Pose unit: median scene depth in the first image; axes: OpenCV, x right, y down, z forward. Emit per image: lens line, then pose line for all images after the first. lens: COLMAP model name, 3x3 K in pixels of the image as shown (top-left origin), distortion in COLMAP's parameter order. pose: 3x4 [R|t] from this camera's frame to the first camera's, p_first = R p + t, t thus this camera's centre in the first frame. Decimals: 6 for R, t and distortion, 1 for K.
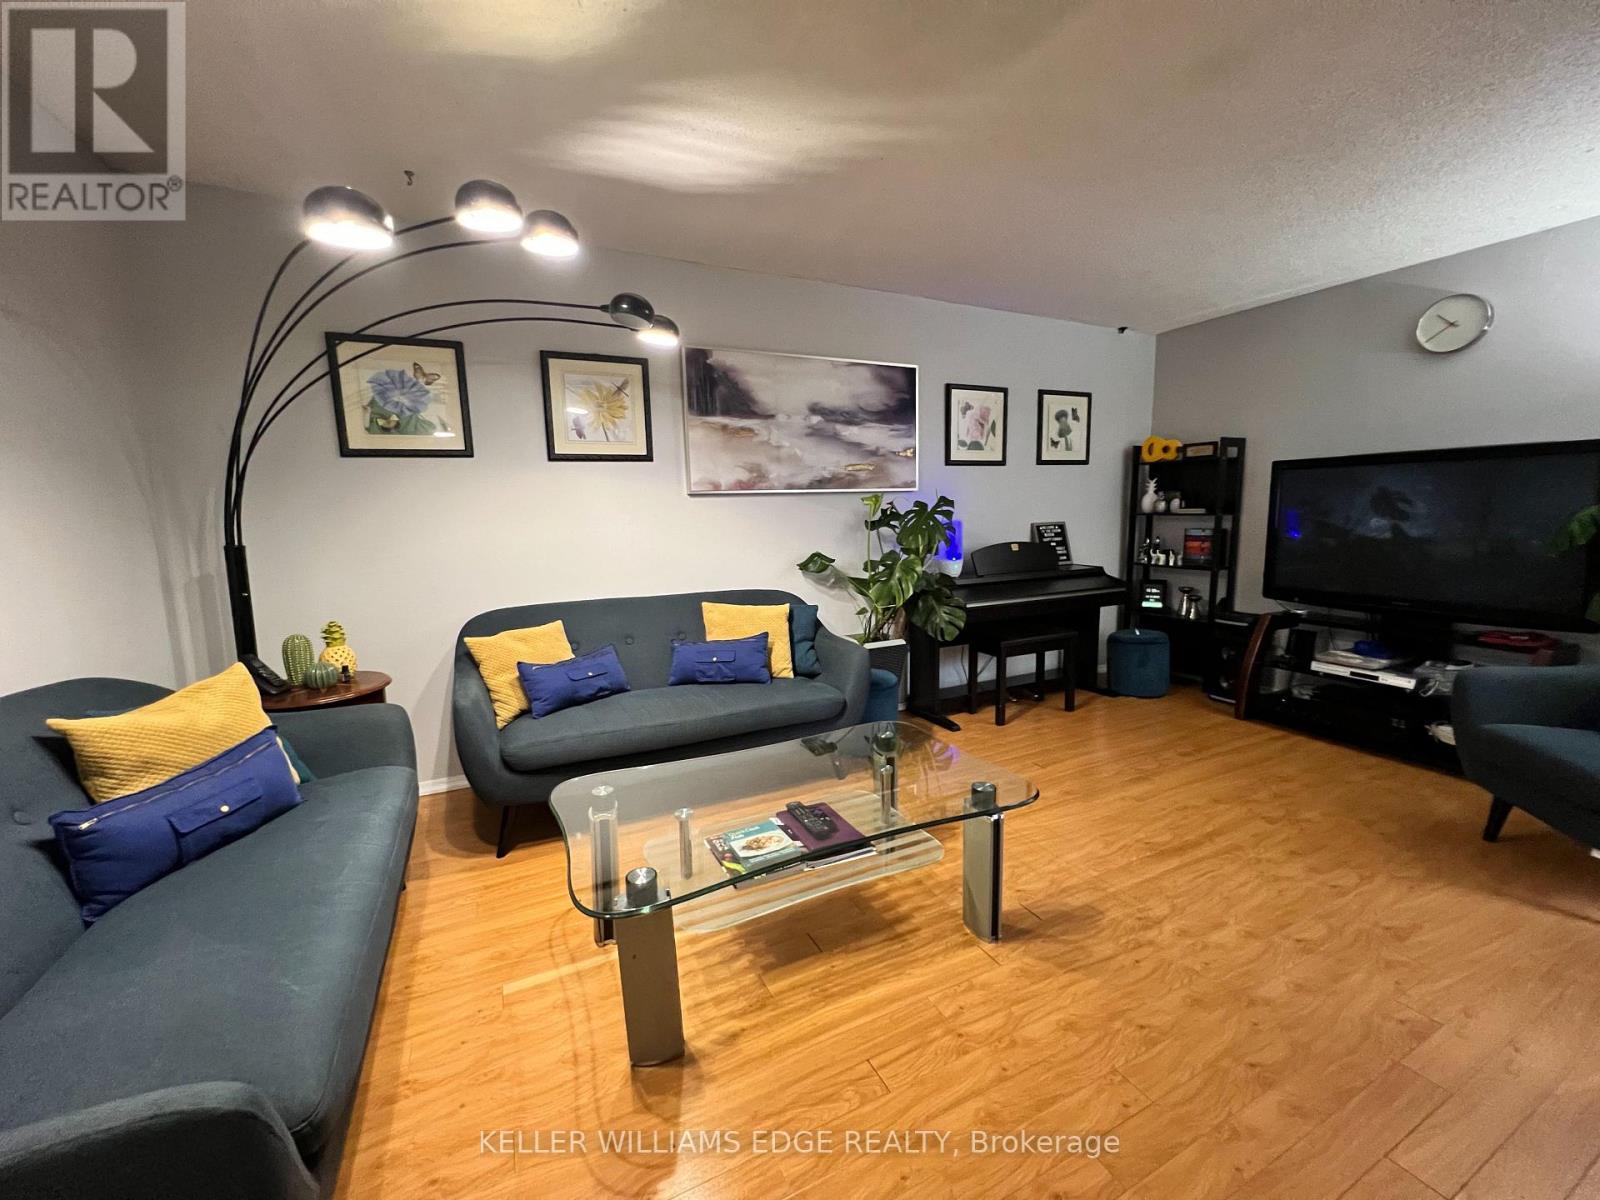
lens RADIAL K [[641.7, 0, 799.6], [0, 641.7, 594.5], [0, 0, 1]] dist [-0.003794, 0.000601]
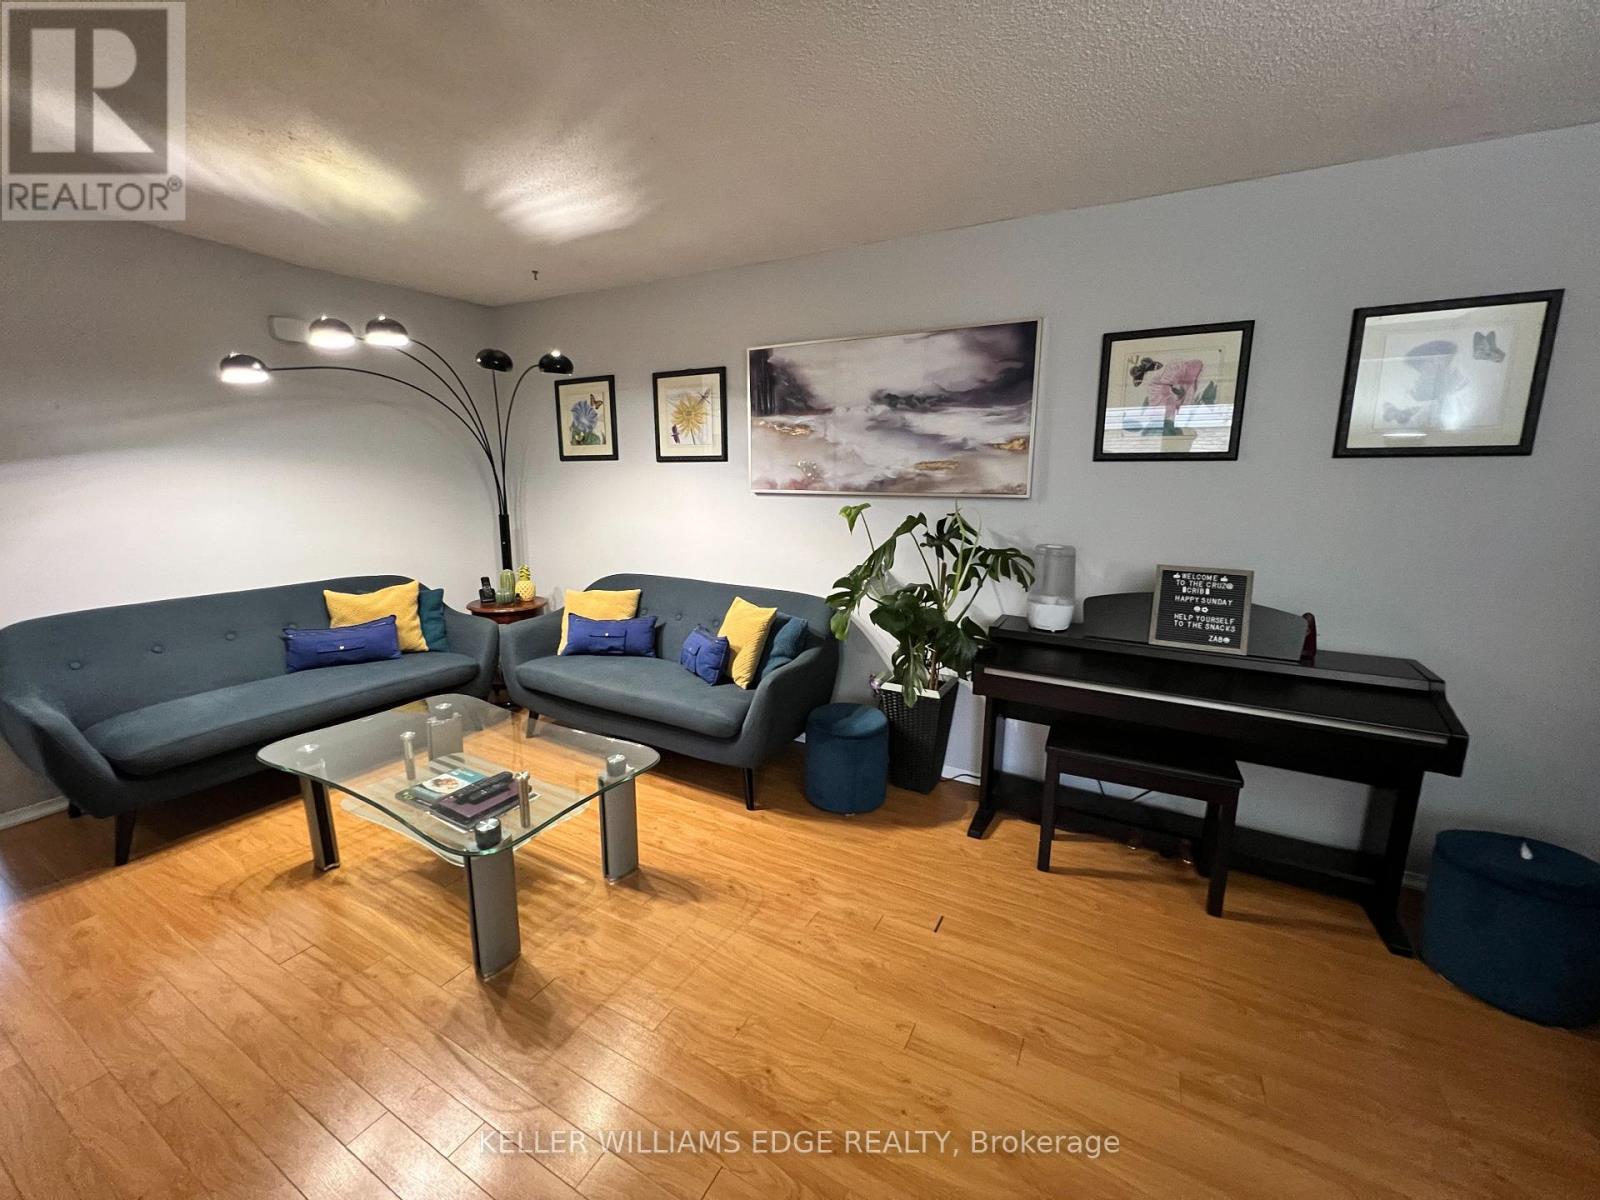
lens RADIAL K [[641.7, 0, 799.6], [0, 641.7, 594.5], [0, 0, 1]] dist [-0.003794, 0.000601]
pose [[0.572258, 0.176464, -0.800863, 0.727676], [-0.130797, 0.983713, 0.123293, -0.130558], [0.809576, 0.034195, 0.586018, 0.451996]]
